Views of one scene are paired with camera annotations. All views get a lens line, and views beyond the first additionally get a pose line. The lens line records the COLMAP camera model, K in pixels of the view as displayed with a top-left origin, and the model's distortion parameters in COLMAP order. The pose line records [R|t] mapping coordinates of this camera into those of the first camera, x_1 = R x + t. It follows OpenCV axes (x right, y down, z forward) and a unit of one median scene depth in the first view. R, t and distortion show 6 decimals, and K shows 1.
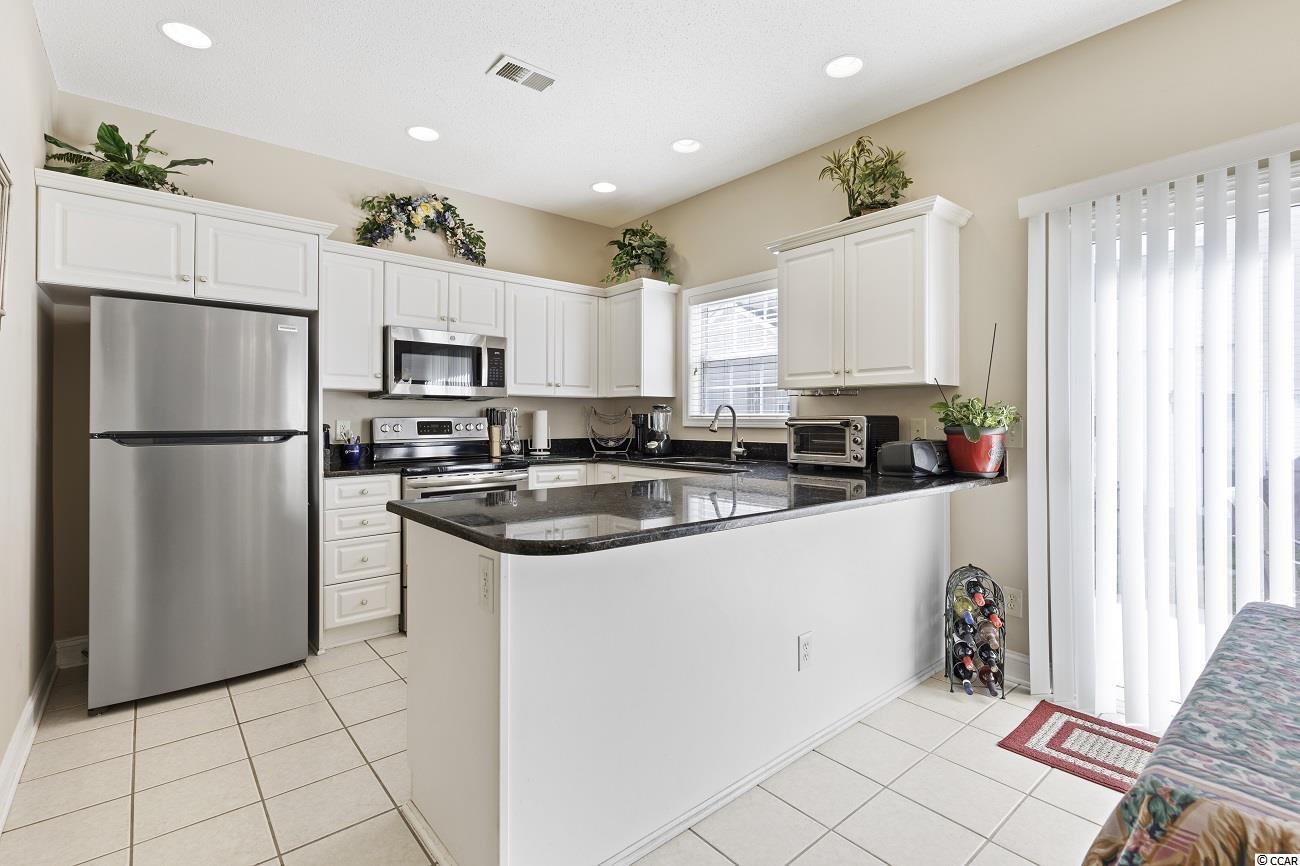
lens RADIAL K [[599.1, 0, 651.2], [0, 599.1, 415.9], [0, 0, 1]] dist [0.000183, 0.000045]
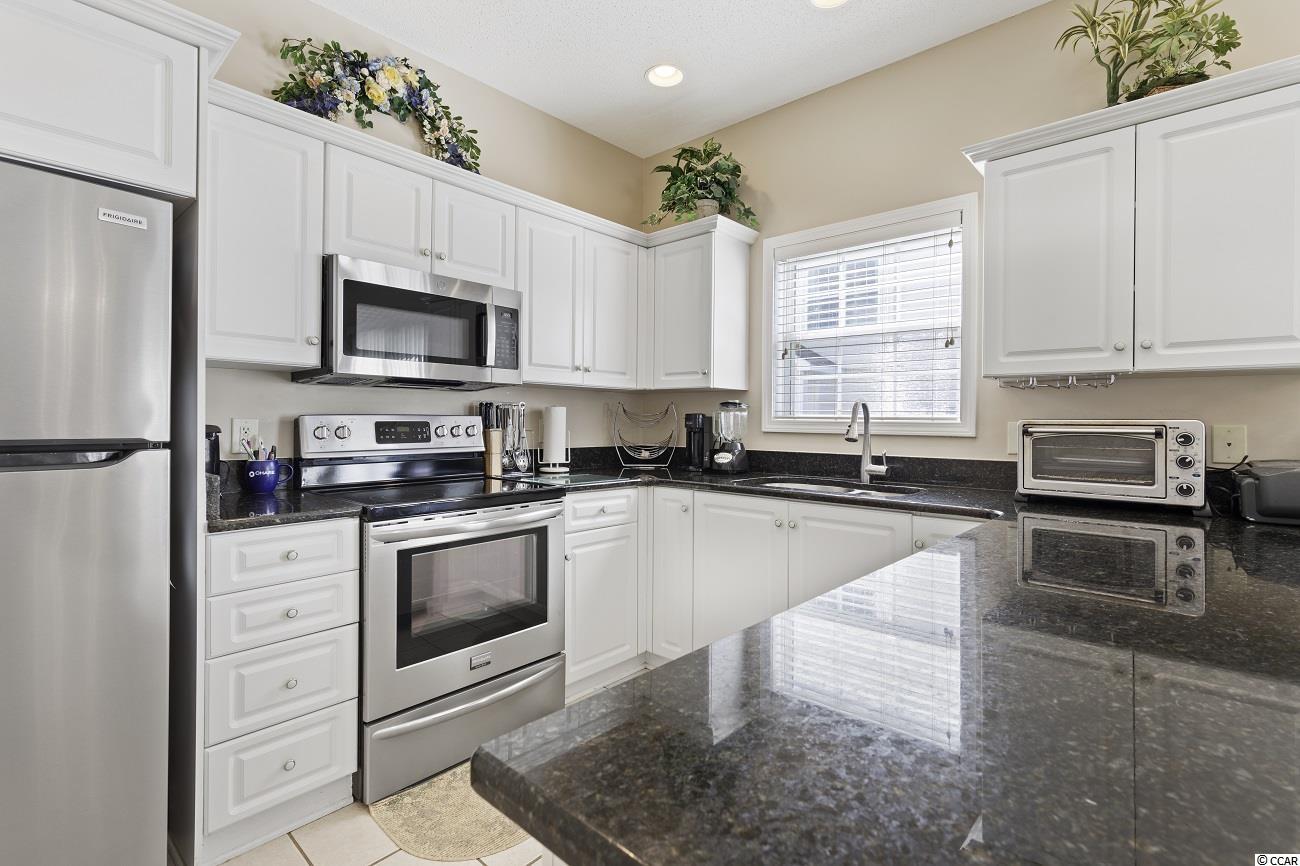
lens RADIAL K [[595.2, 0, 649.3], [0, 595.2, 419.1], [0, 0, 1]] dist [0.001511, -0.000247]
pose [[0.991056, 0.009222, 0.133128, -0.190757], [-0.009793, 0.999945, 0.003633, 0.001688], [-0.133087, -0.004905, 0.991092, 0.353554]]
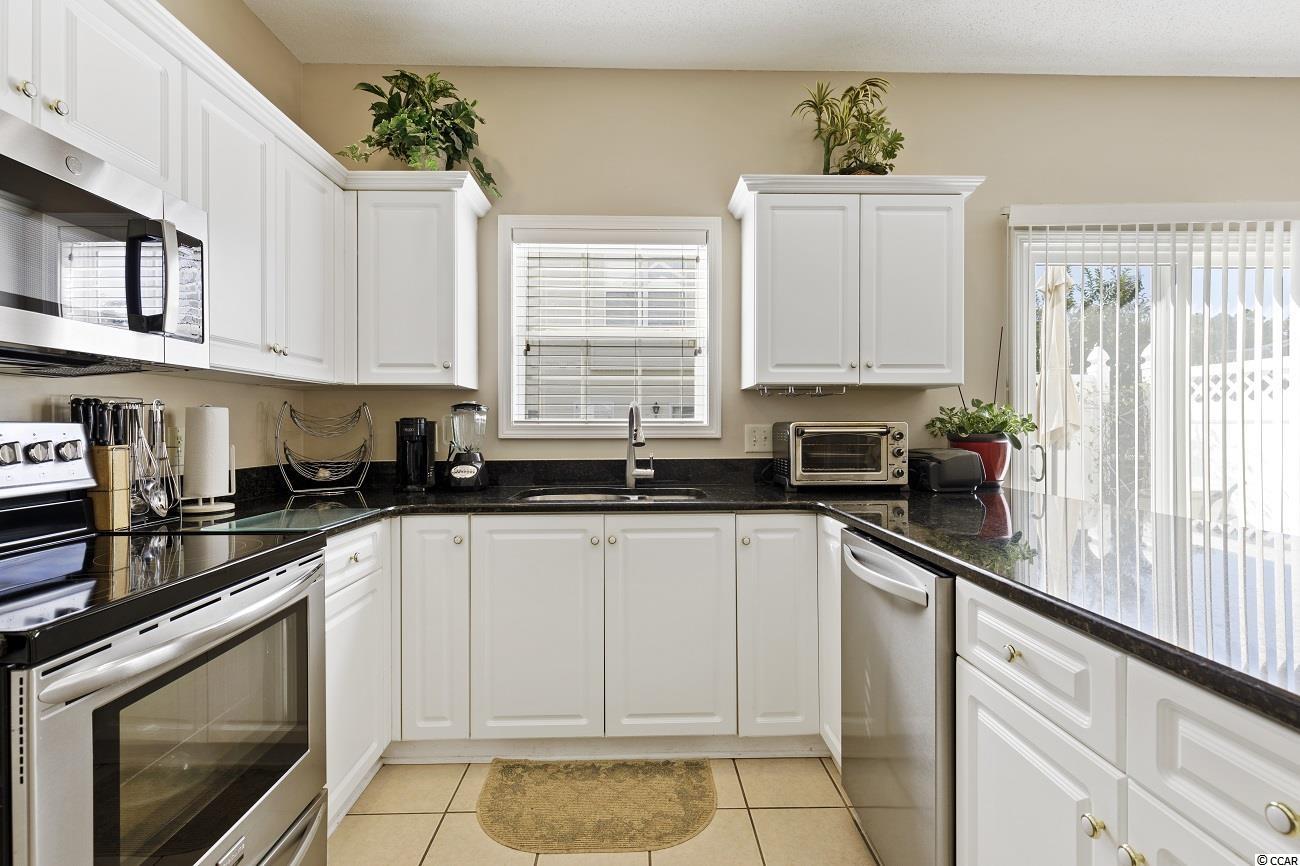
lens RADIAL K [[609.5, 0, 651.4], [0, 609.5, 424.0], [0, 0, 1]] dist [0.001077, -0.000205]
pose [[0.624943, 0.000074, 0.780670, -0.368160], [-0.001937, 0.999997, 0.001456, 0.002008], [-0.780668, -0.002422, 0.624942, 0.542720]]
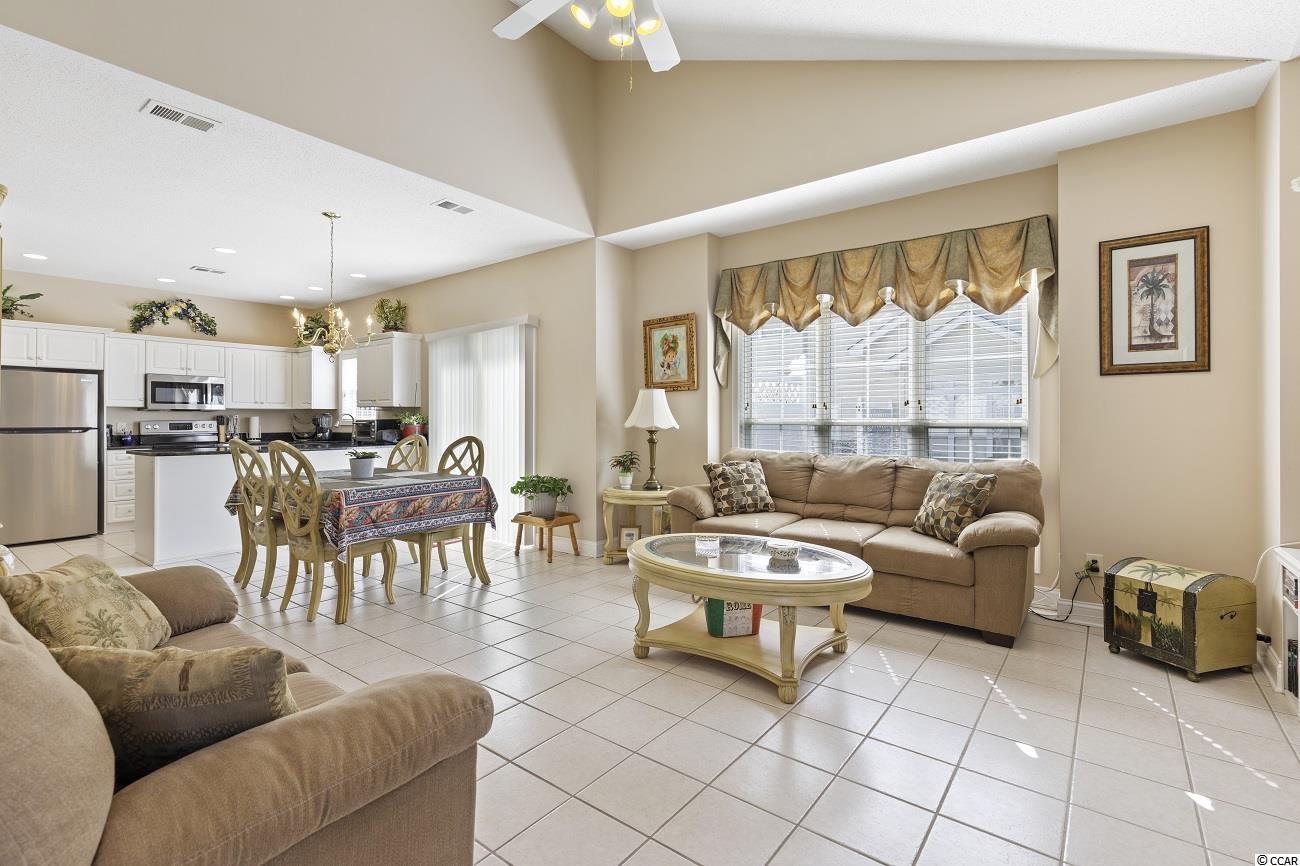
lens RADIAL K [[595.2, 0, 649.3], [0, 595.2, 419.1], [0, 0, 1]] dist [0.001511, -0.000247]
pose [[0.979965, -0.001781, 0.199160, 0.690057], [0.001460, 0.999997, 0.001758, -0.003902], [-0.199162, -0.001432, 0.979966, -1.090882]]
